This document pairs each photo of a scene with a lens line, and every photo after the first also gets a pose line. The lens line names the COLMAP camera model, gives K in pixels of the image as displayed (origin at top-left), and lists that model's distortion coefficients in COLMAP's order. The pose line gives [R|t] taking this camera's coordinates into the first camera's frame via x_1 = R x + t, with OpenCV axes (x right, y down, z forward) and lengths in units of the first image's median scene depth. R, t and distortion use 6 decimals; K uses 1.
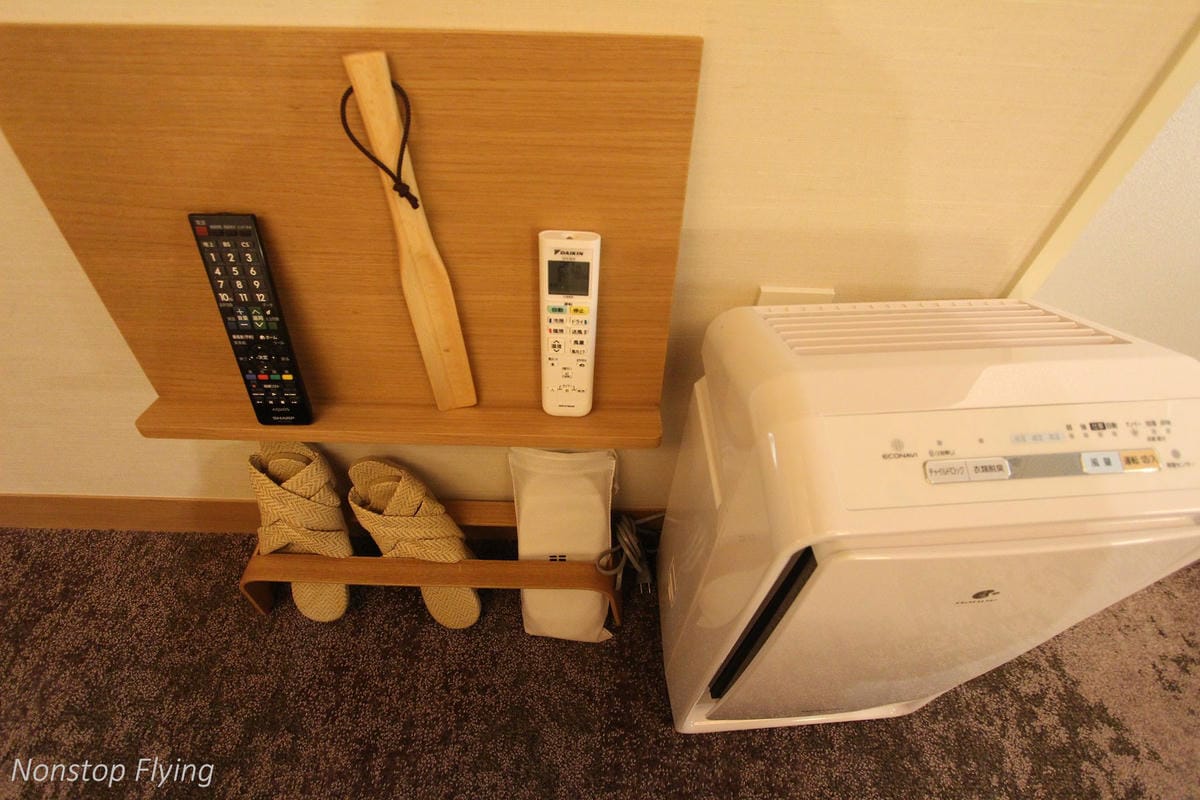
lens RADIAL K [[562.9, 0, 594.4], [0, 562.9, 395.7], [0, 0, 1]] dist [-0.020858, 0.009040]
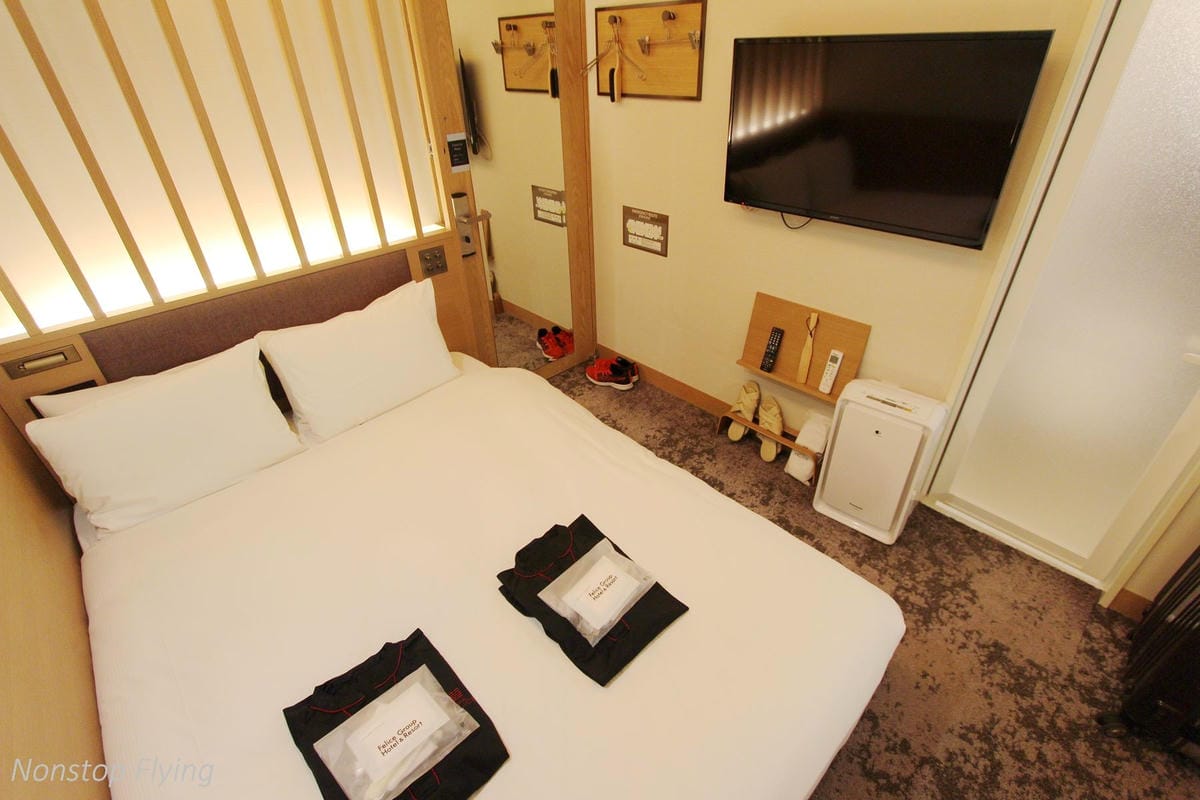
lens RADIAL K [[562.9, 0, 594.4], [0, 562.9, 395.7], [0, 0, 1]] dist [-0.020858, 0.009040]
pose [[0.695719, 0.355678, -0.624074, 1.416194], [-0.518630, 0.849835, -0.093824, 1.364146], [0.496989, 0.388939, 0.775712, -3.168450]]
